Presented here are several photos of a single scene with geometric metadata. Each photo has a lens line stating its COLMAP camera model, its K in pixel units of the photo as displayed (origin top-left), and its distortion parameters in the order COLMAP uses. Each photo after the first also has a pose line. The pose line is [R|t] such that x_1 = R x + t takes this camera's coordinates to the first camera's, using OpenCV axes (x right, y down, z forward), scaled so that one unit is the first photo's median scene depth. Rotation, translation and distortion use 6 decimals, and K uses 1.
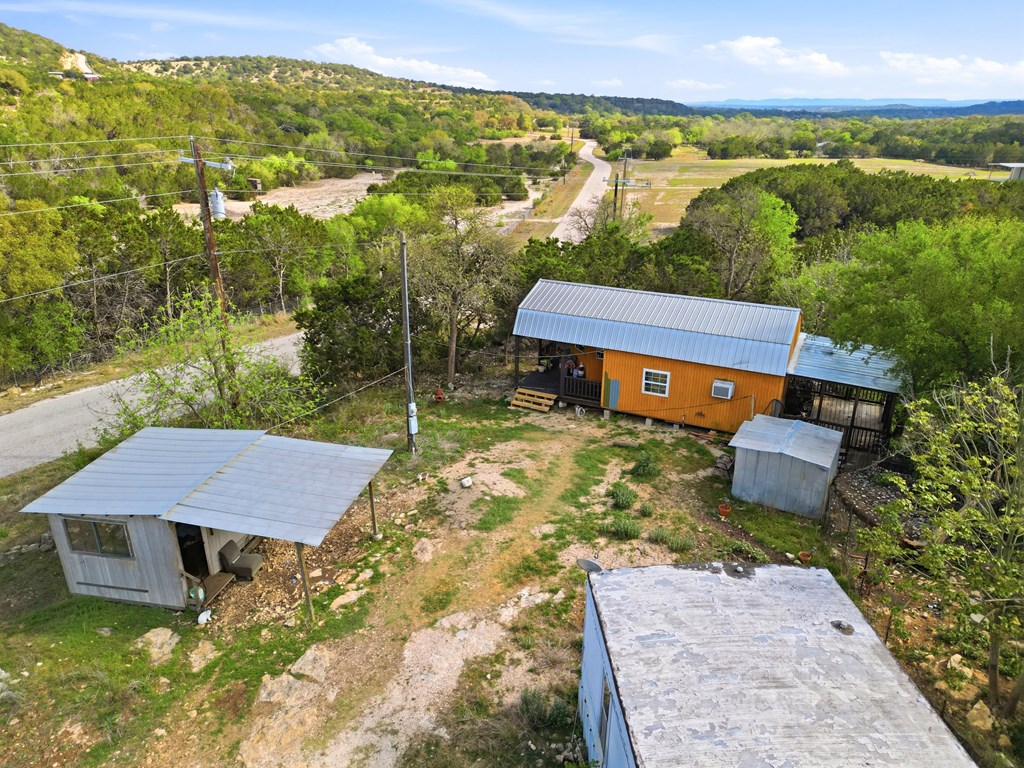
lens RADIAL K [[714.1, 0, 512.0], [0, 714.1, 384.0], [0, 0, 1]] dist [0.063509, -0.045532]
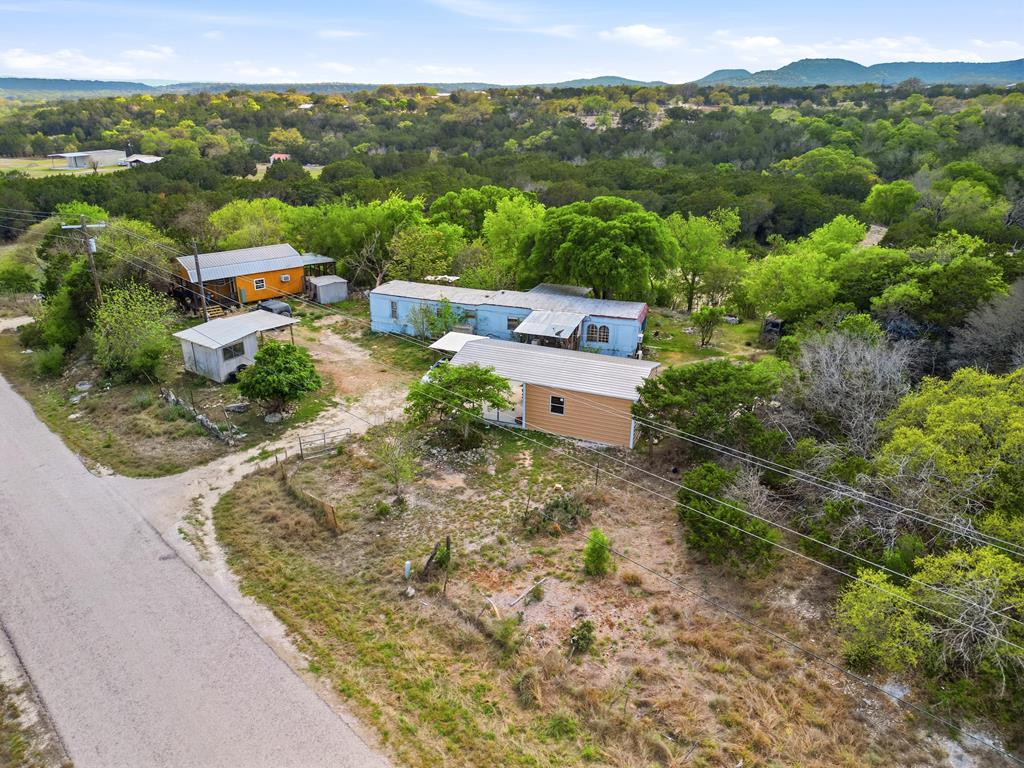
lens RADIAL K [[714.1, 0, 512.0], [0, 714.1, 384.0], [0, 0, 1]] dist [0.063509, -0.045532]
pose [[0.371157, -0.360466, 0.855749, -1.700758], [0.338776, 0.910621, 0.236644, 0.018994], [-0.864565, 0.202076, 0.460100, -0.795831]]
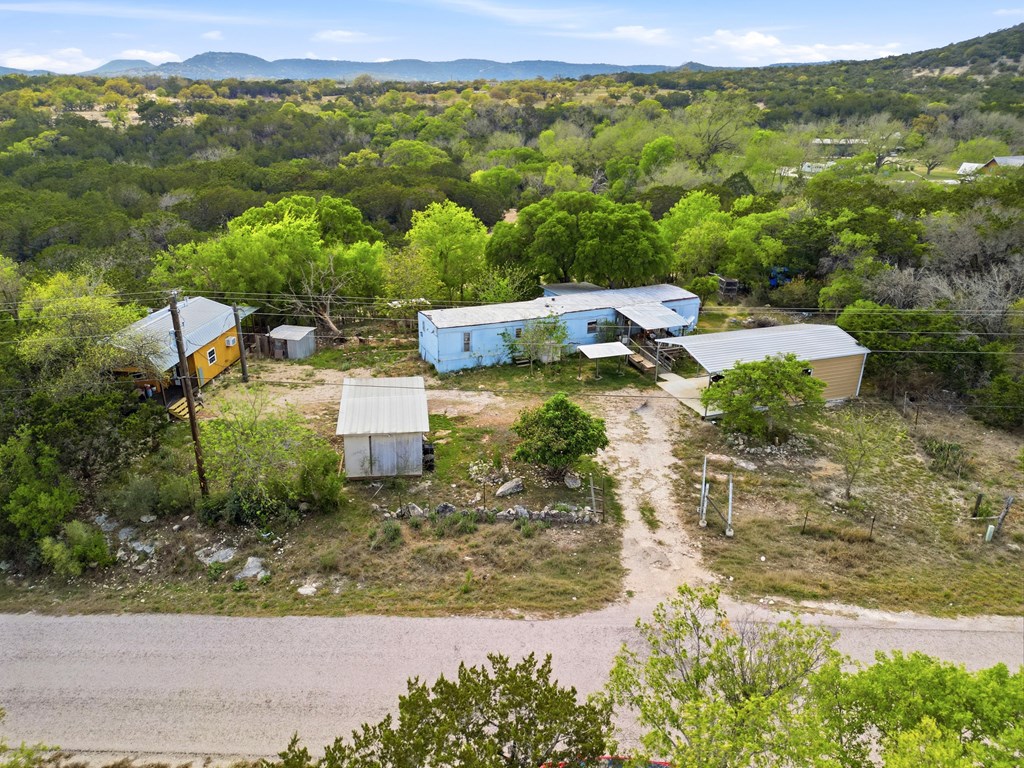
lens RADIAL K [[722.1, 0, 512.0], [0, 722.1, 384.0], [0, 0, 1]] dist [0.031671, -0.008292]
pose [[-0.339274, -0.370373, 0.864706, -1.606765], [0.334686, 0.811553, 0.478923, -0.551093], [-0.879135, 0.451891, -0.151380, 0.657070]]
